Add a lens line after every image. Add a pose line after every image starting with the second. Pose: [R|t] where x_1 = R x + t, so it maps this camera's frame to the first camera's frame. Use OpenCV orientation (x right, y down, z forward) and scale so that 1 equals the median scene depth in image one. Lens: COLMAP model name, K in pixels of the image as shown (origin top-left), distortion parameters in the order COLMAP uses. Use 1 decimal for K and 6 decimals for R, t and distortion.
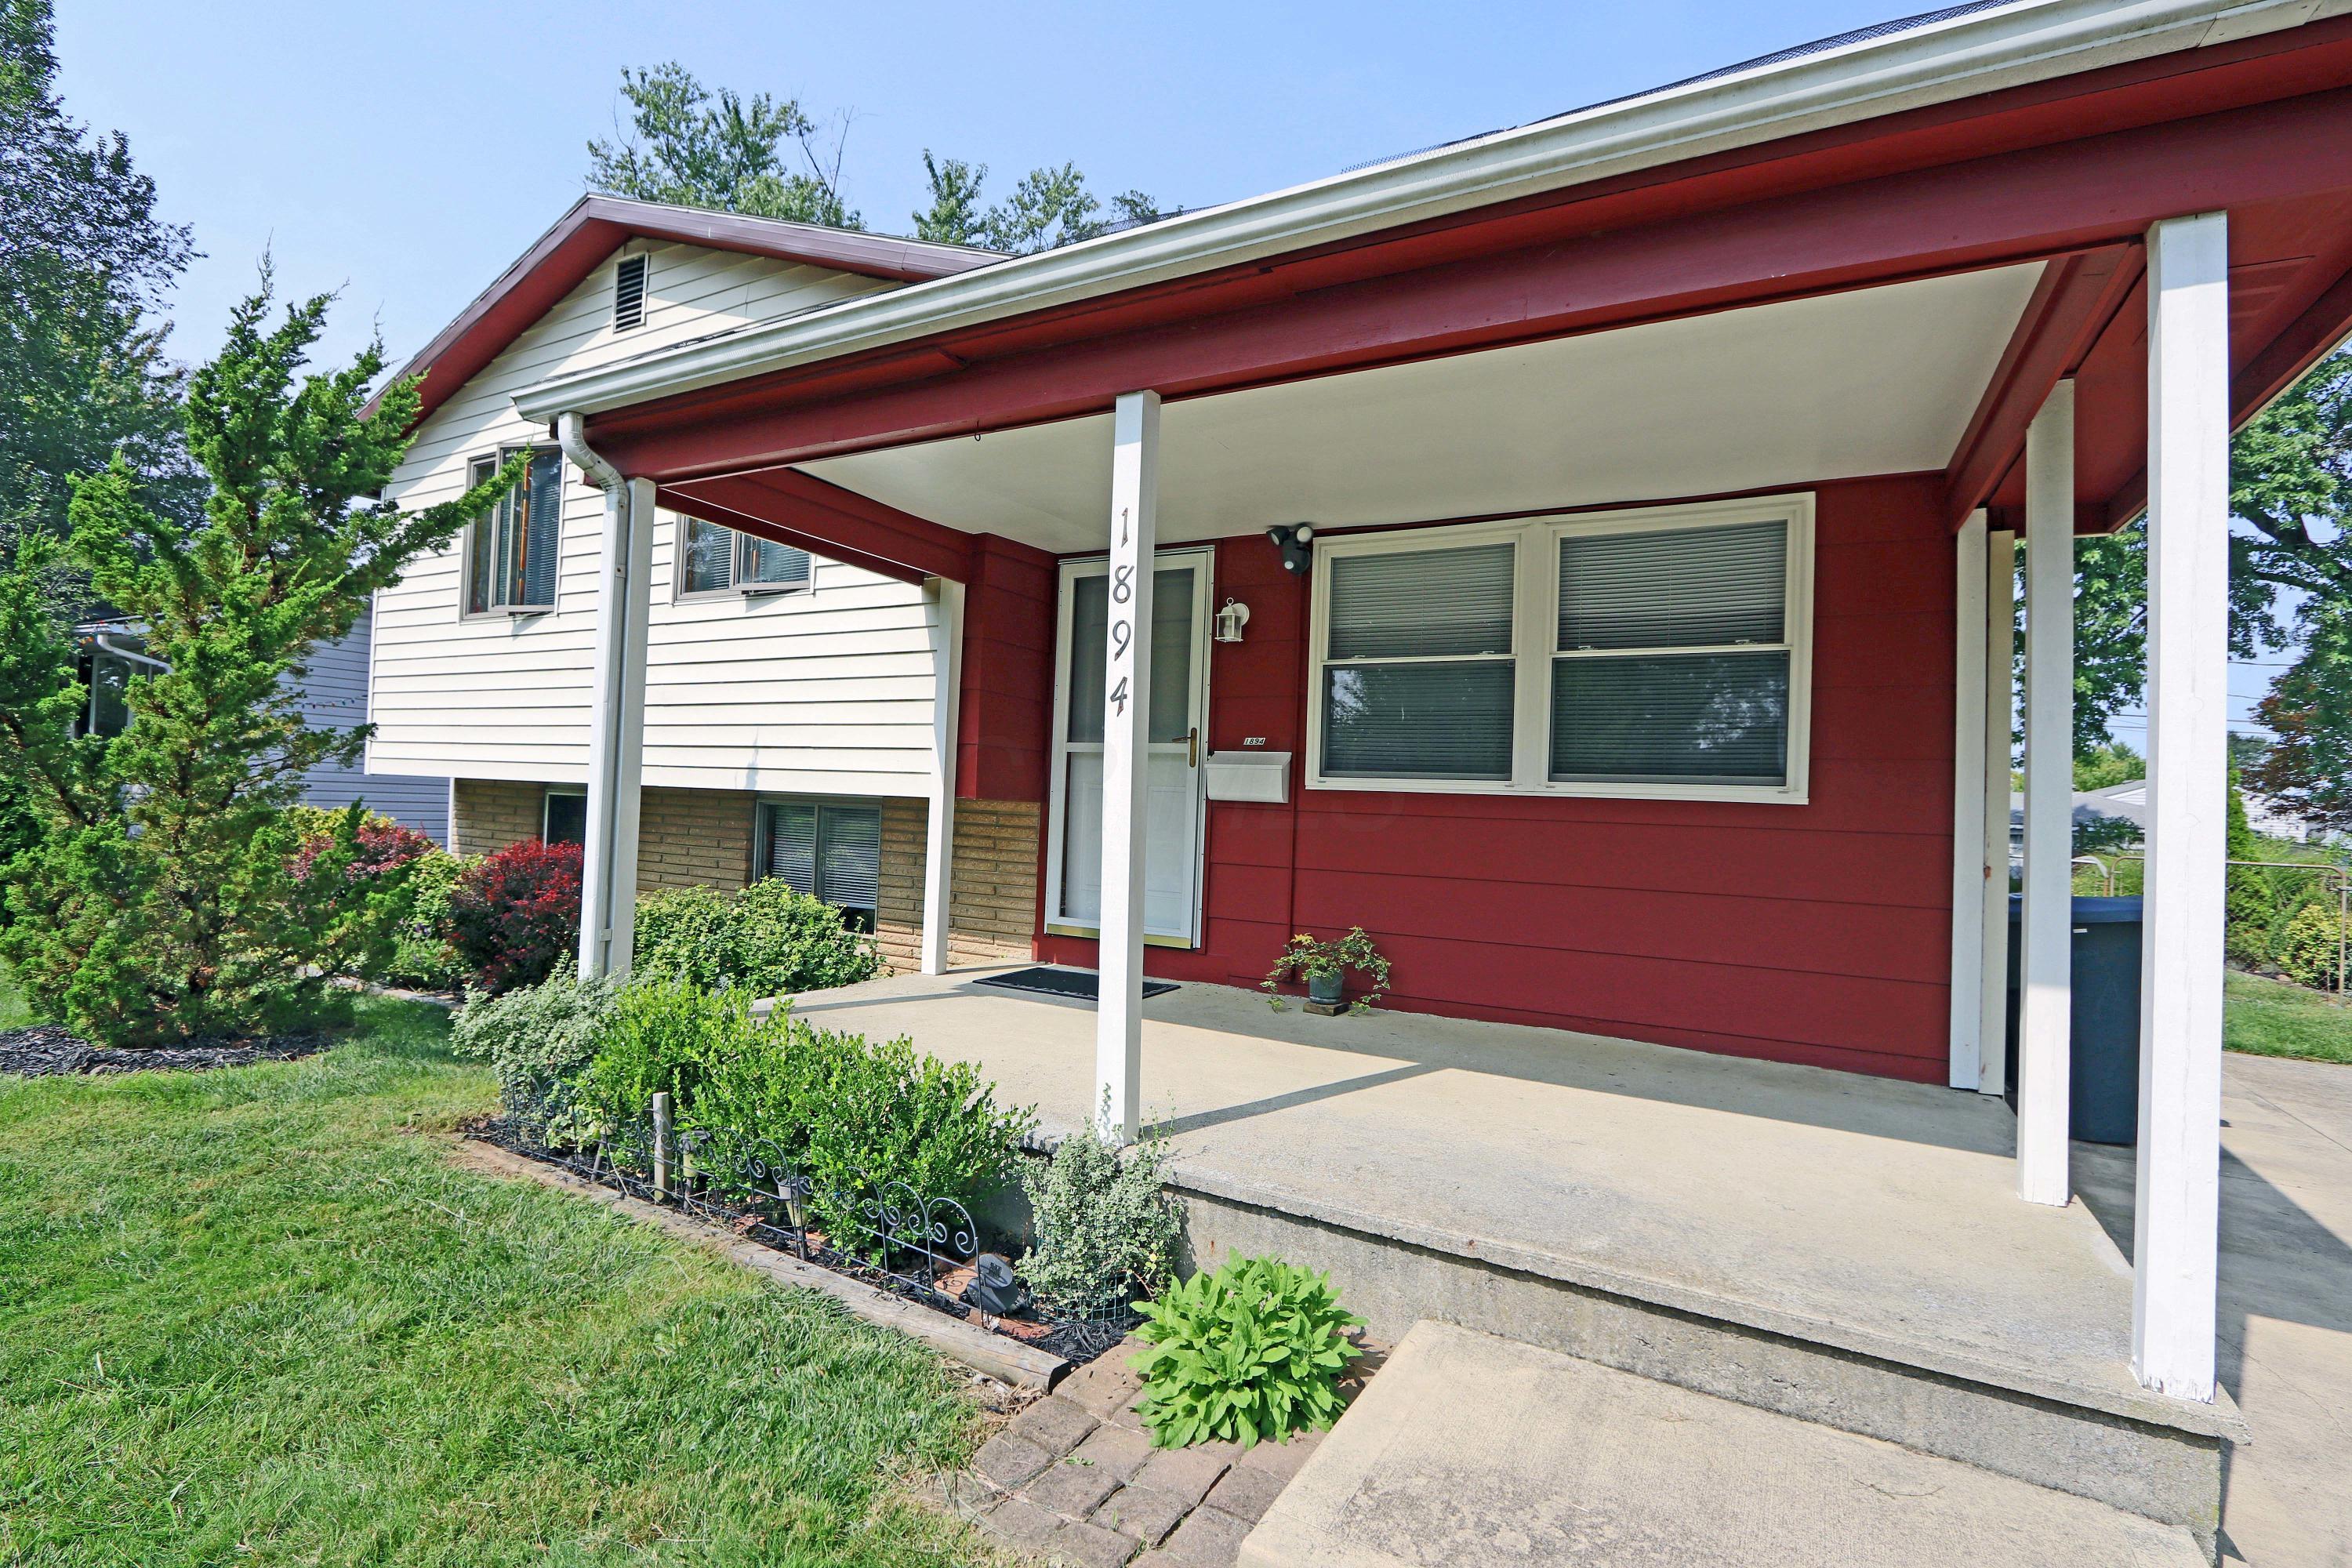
lens RADIAL K [[1084.4, 0, 1175.7], [0, 1084.4, 770.4], [0, 0, 1]] dist [-0.013107, 0.002133]
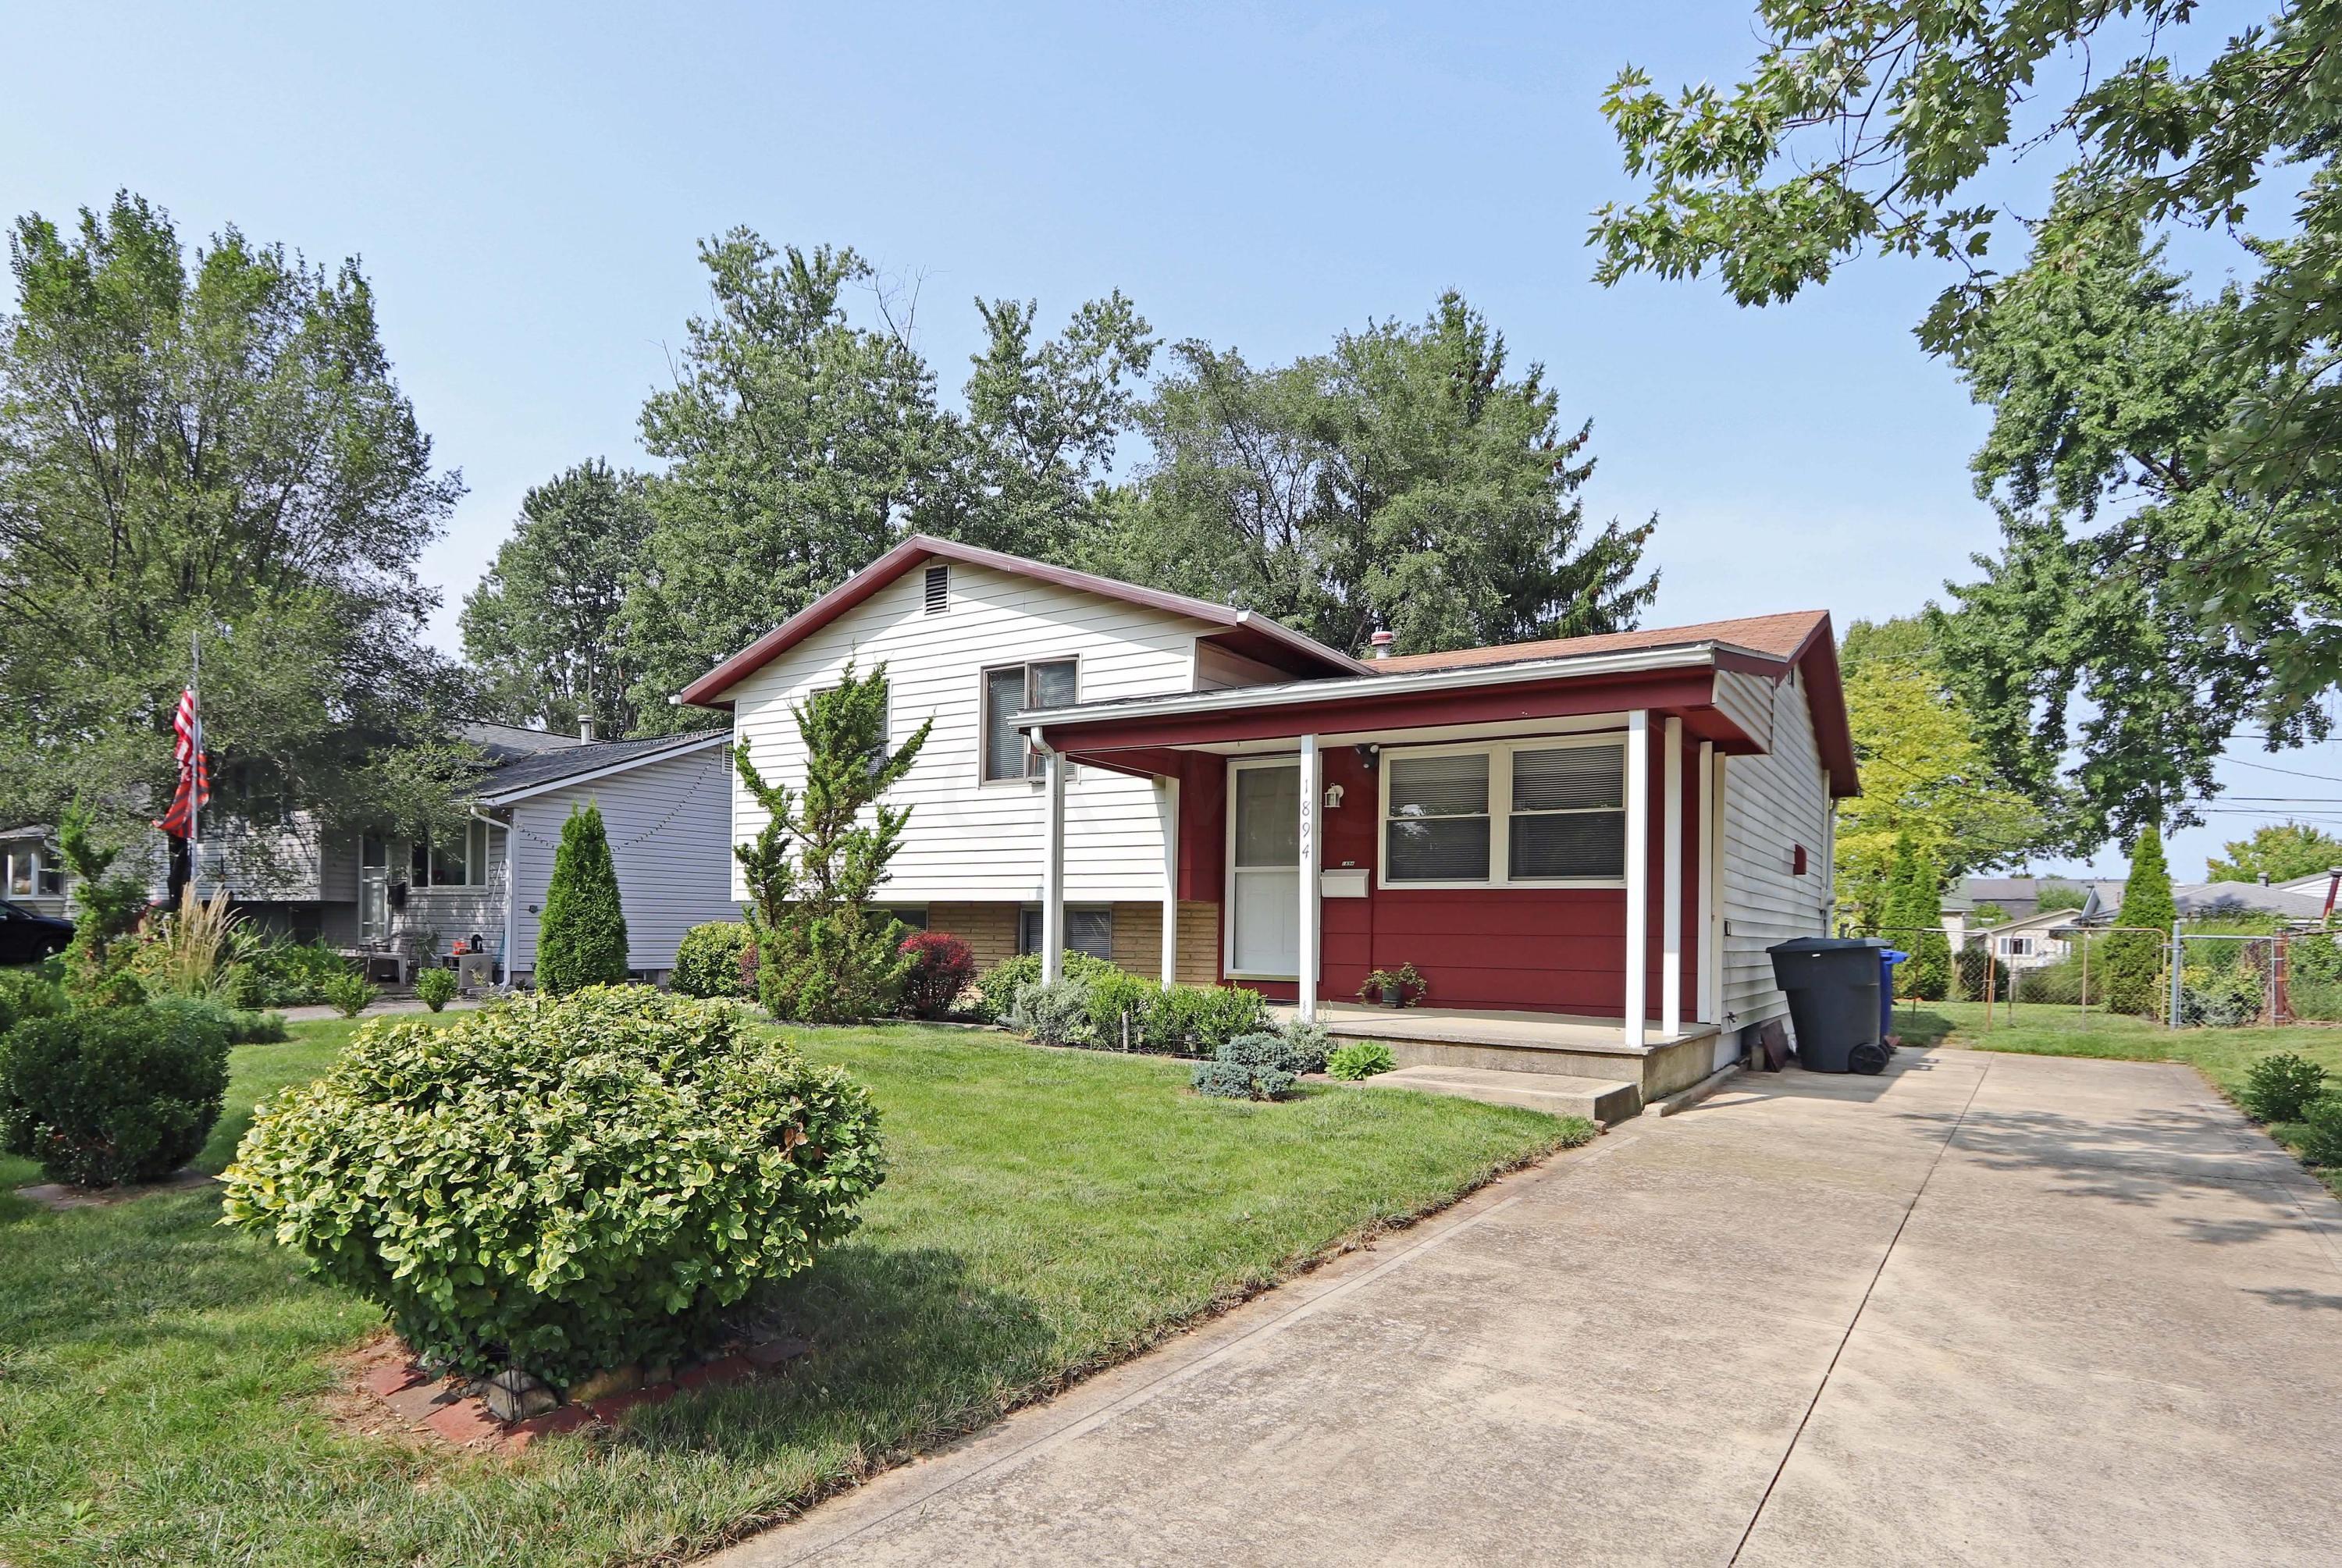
lens RADIAL K [[1079.6, 0, 1156.1], [0, 1079.6, 908.6], [0, 0, 1]] dist [-0.013107, 0.002133]
pose [[0.996703, -0.027238, -0.076433, -0.078281], [0.028845, 0.999384, 0.020005, 0.002021], [0.075841, -0.022144, 0.996874, -0.570351]]
